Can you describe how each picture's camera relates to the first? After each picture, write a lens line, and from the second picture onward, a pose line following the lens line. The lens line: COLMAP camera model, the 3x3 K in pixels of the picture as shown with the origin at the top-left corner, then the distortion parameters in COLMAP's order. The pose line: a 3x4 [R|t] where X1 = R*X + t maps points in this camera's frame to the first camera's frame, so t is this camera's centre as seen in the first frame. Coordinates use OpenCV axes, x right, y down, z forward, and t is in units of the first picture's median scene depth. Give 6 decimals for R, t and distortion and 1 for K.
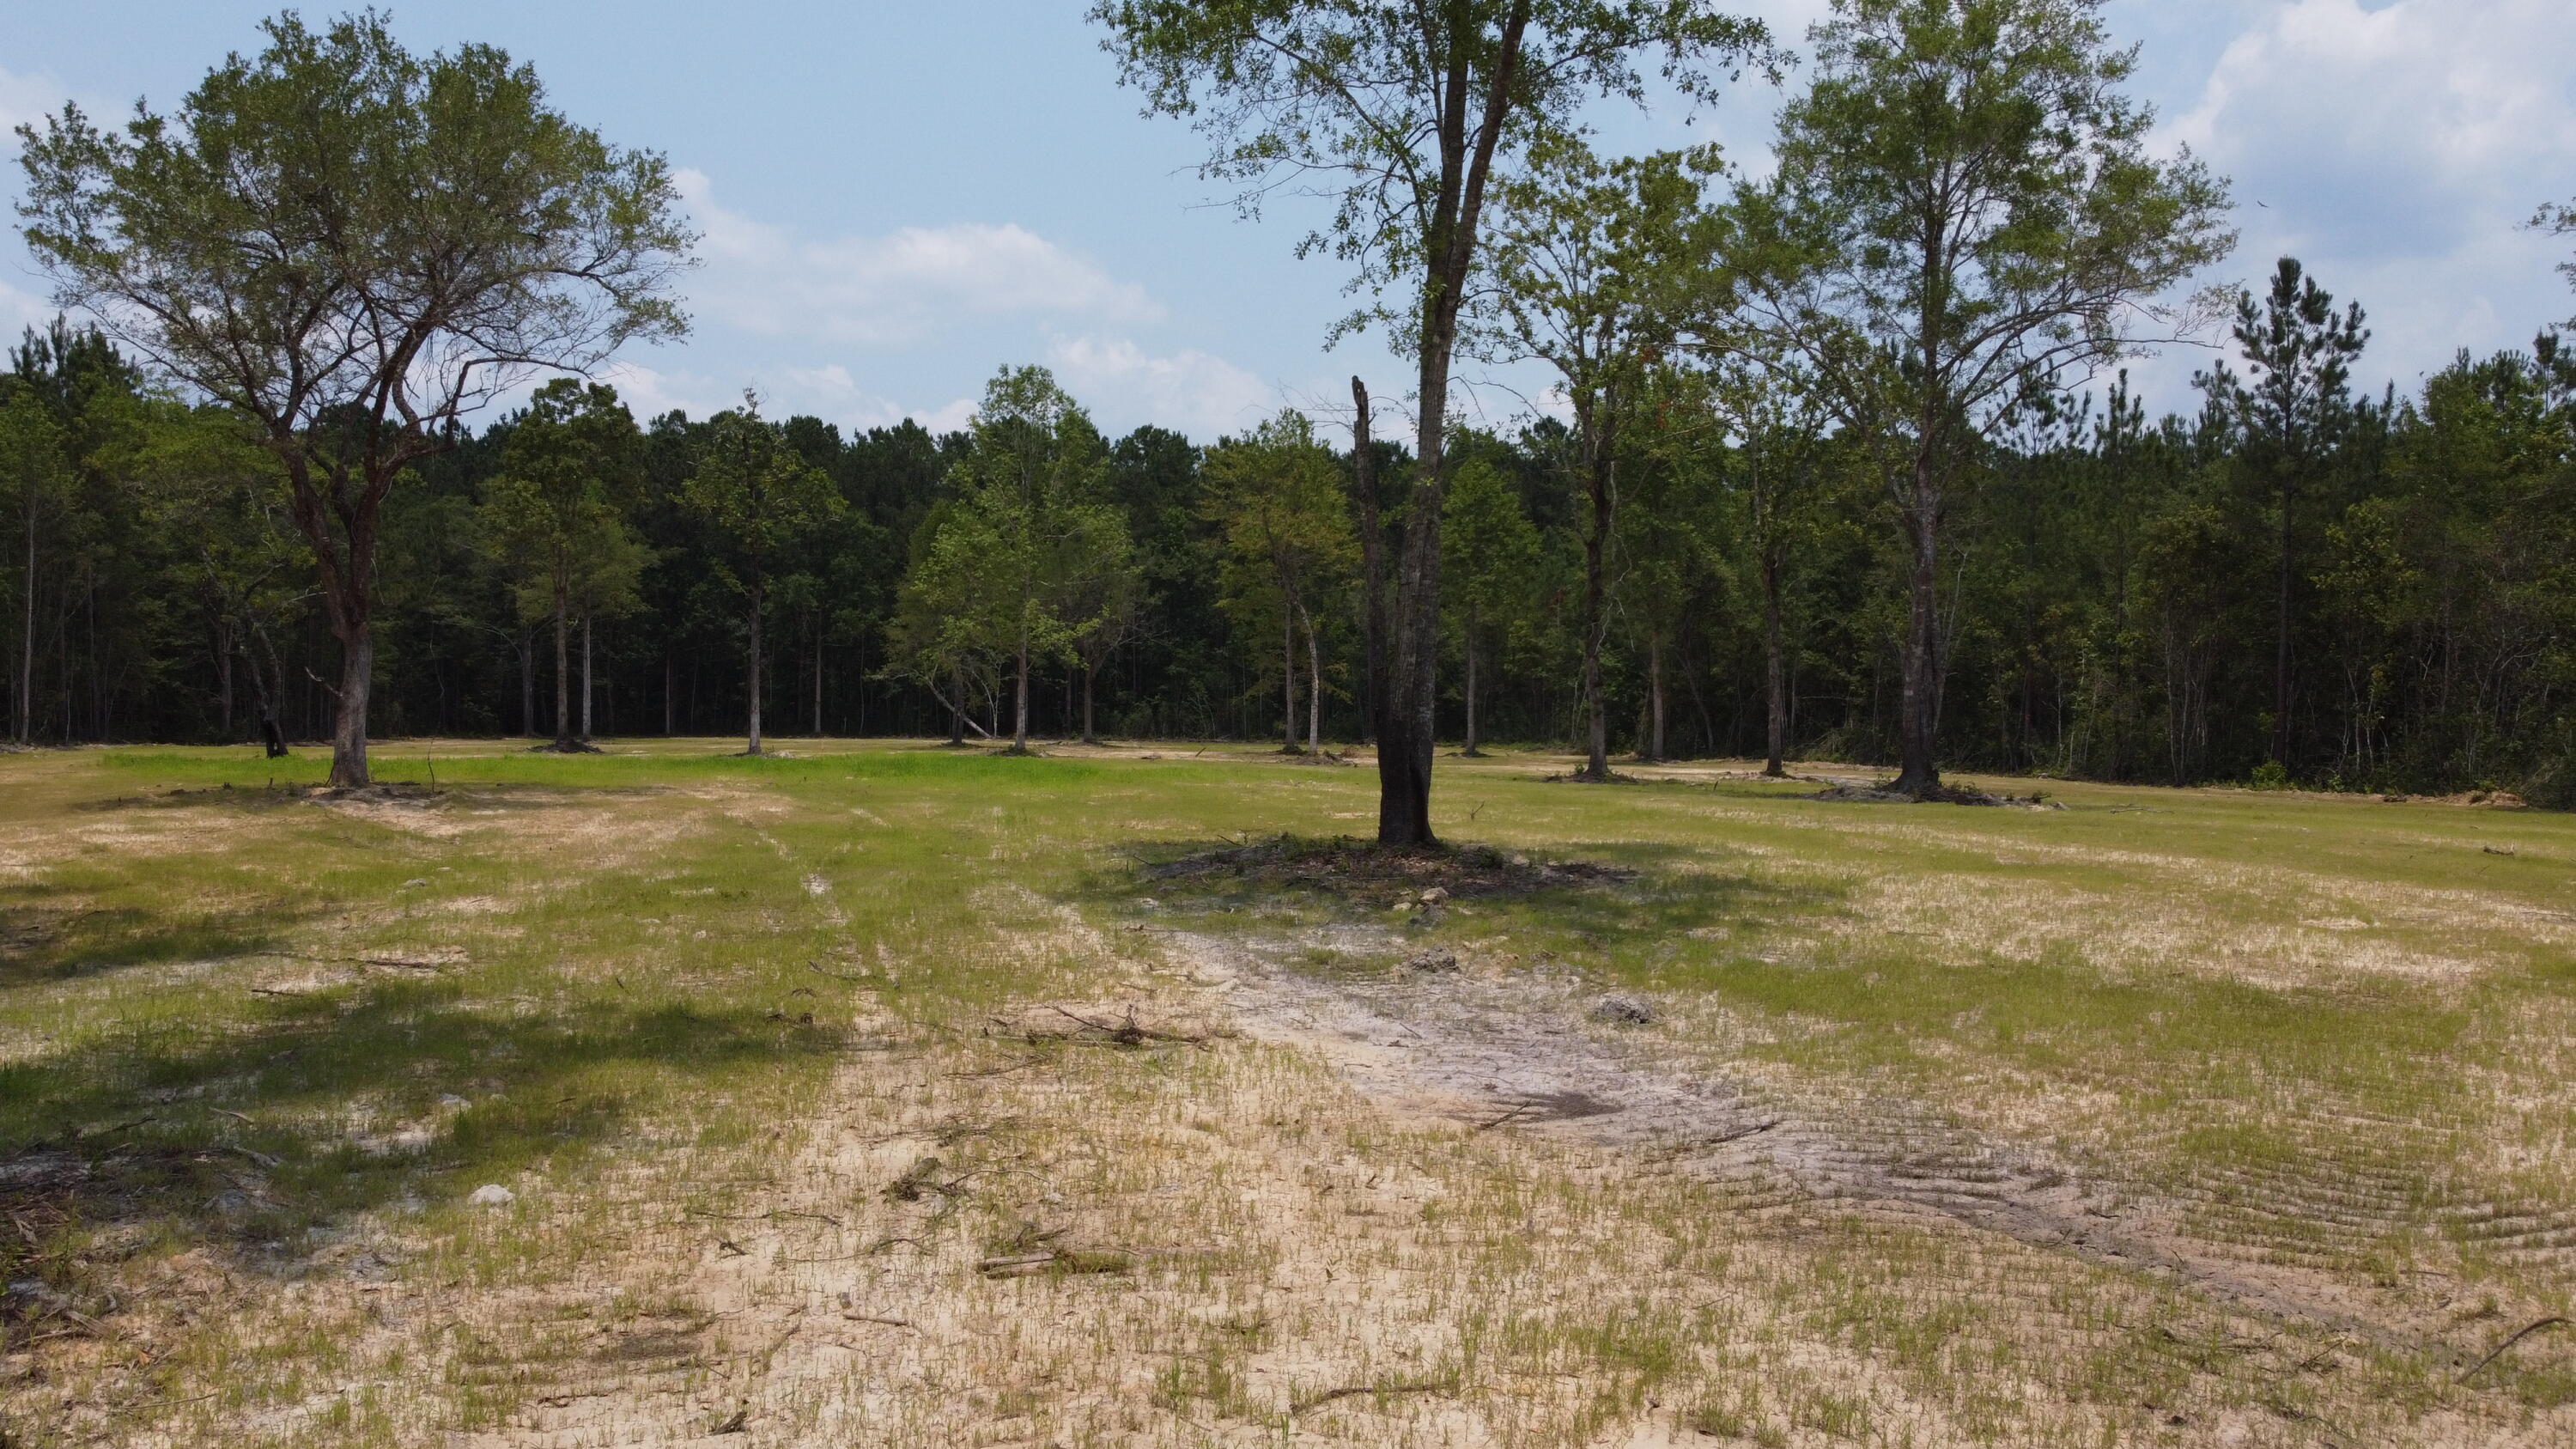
lens RADIAL K [[1957.0, 0, 1282.2], [0, 1957.0, 711.8], [0, 0, 1]] dist [-0.011313, 0.002977]
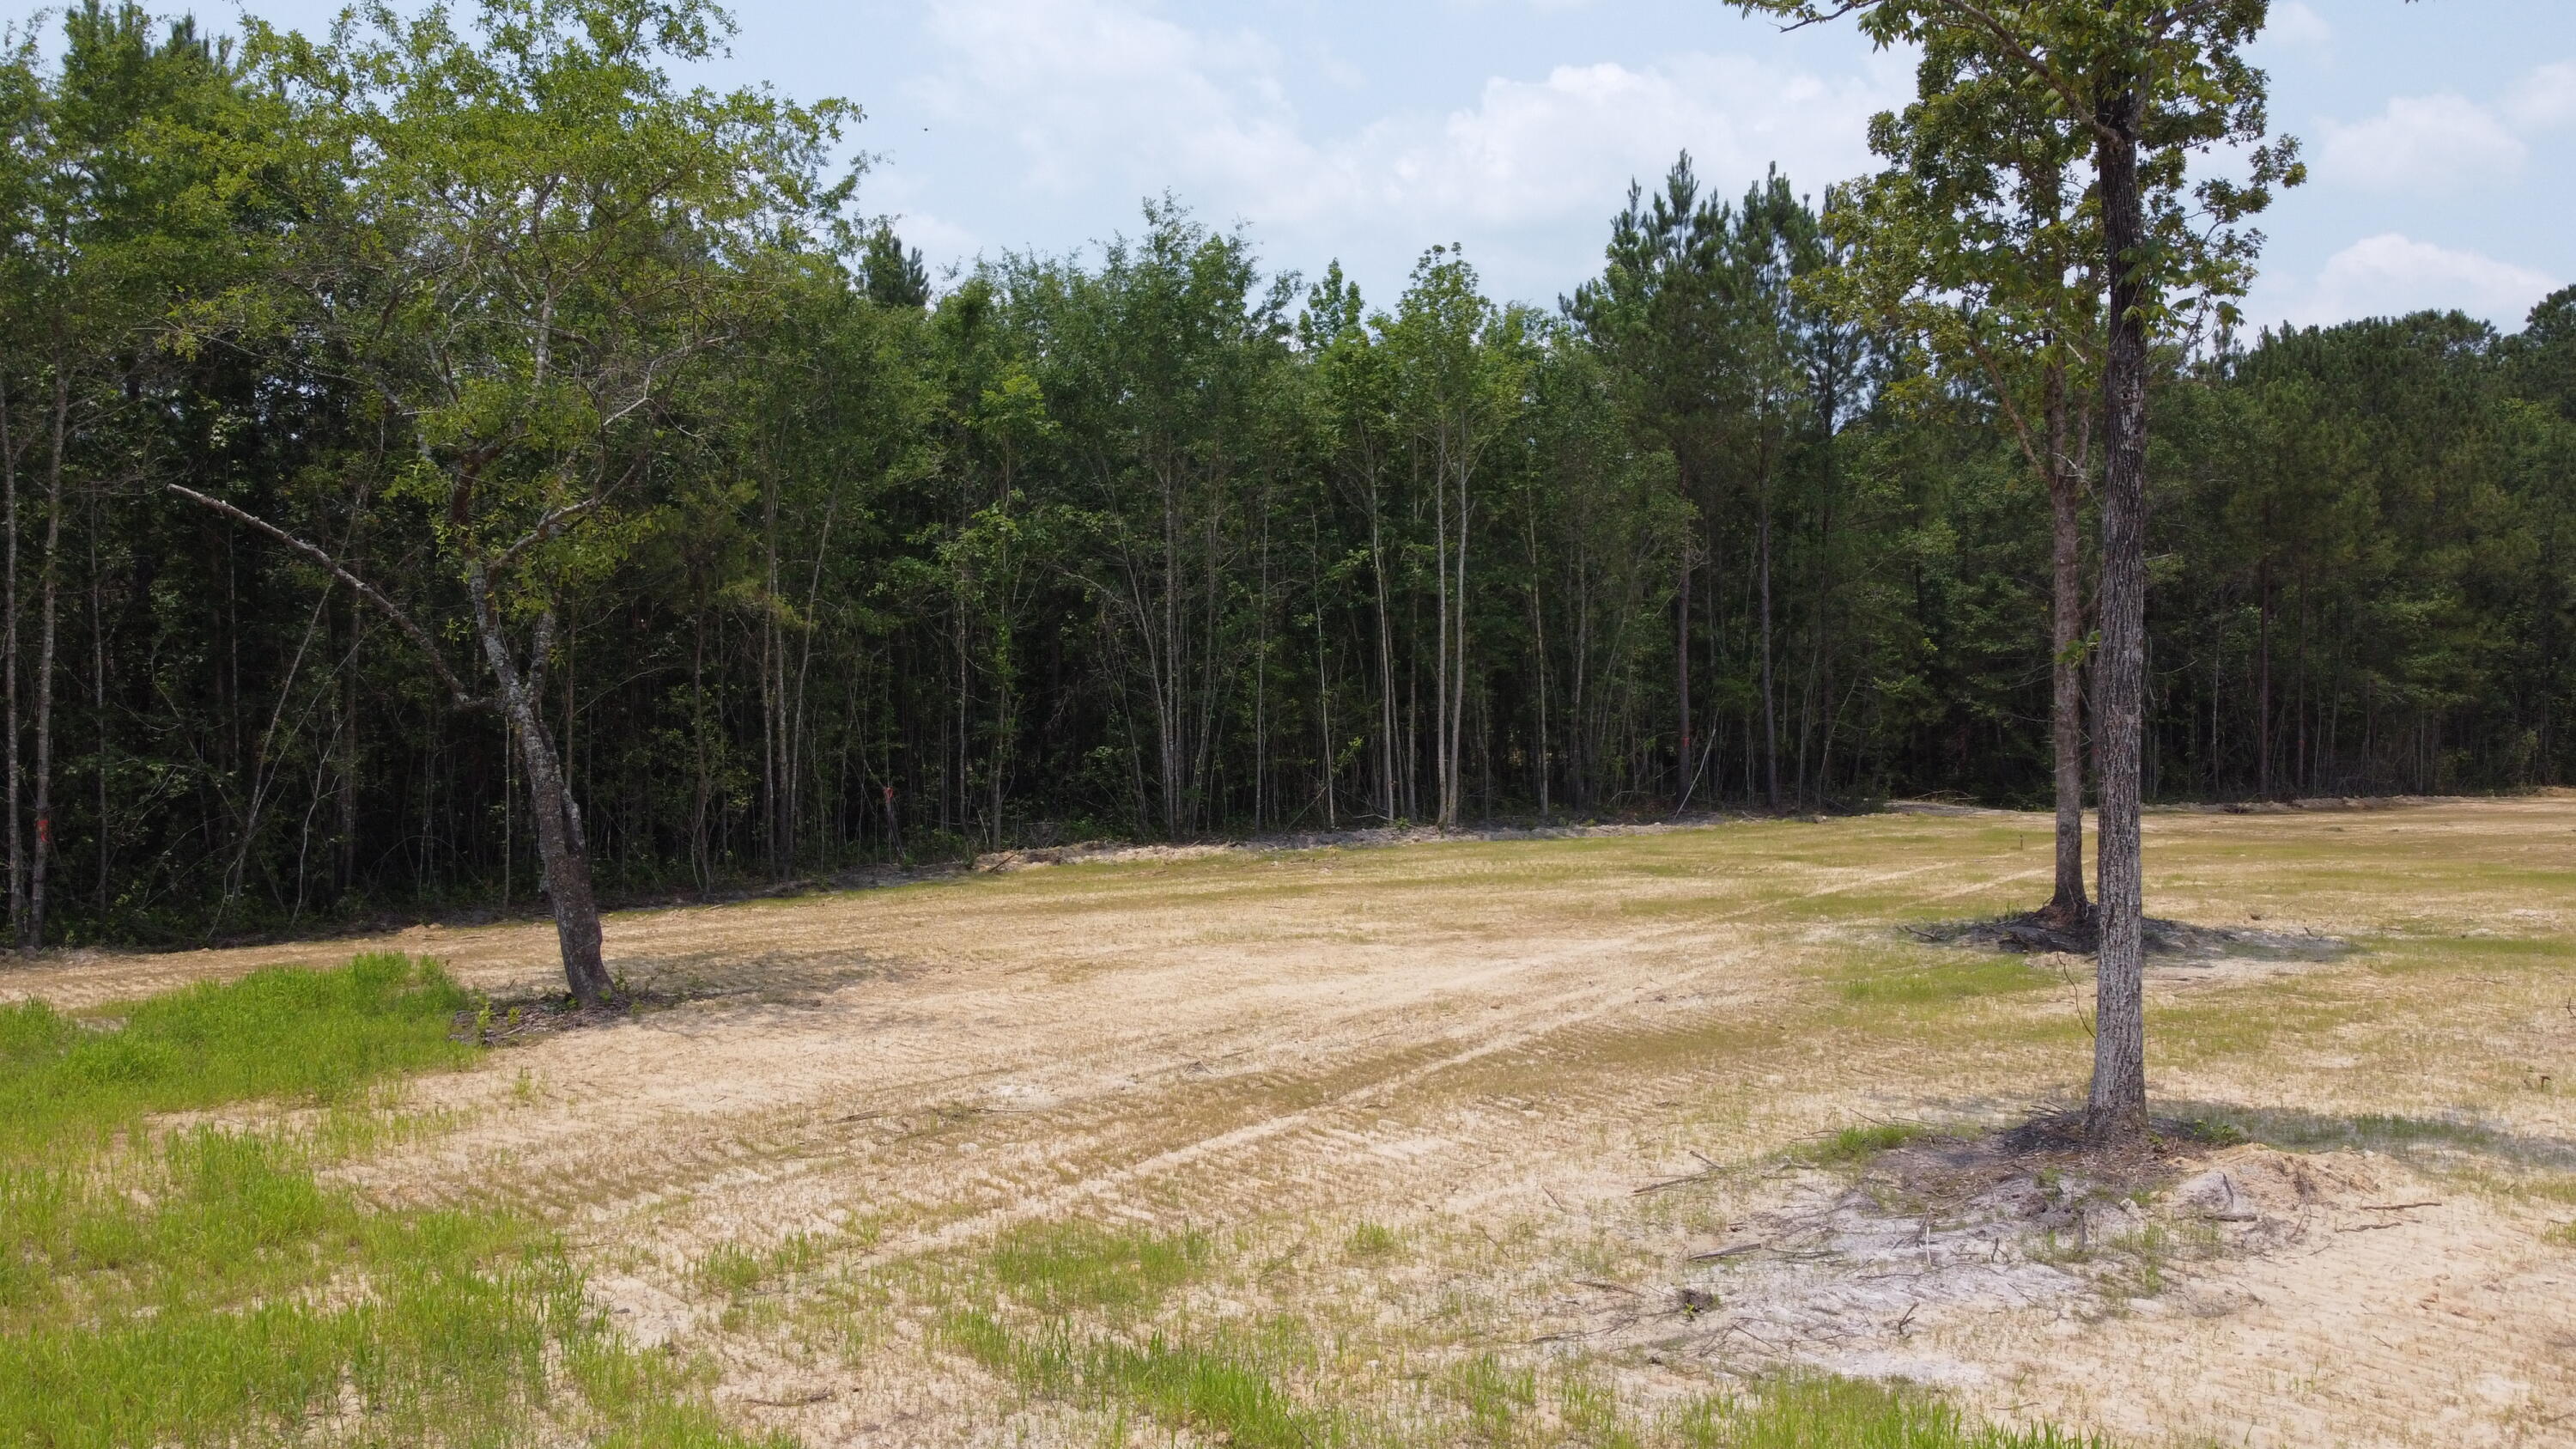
lens RADIAL K [[1957.0, 0, 1274.0], [0, 1957.0, 713.3], [0, 0, 1]] dist [-0.011313, 0.002977]
pose [[0.415404, -0.001059, -0.909636, -0.140045], [0.001408, 0.999999, -0.000521, -0.026123], [0.909636, -0.001065, 0.415405, 0.944920]]
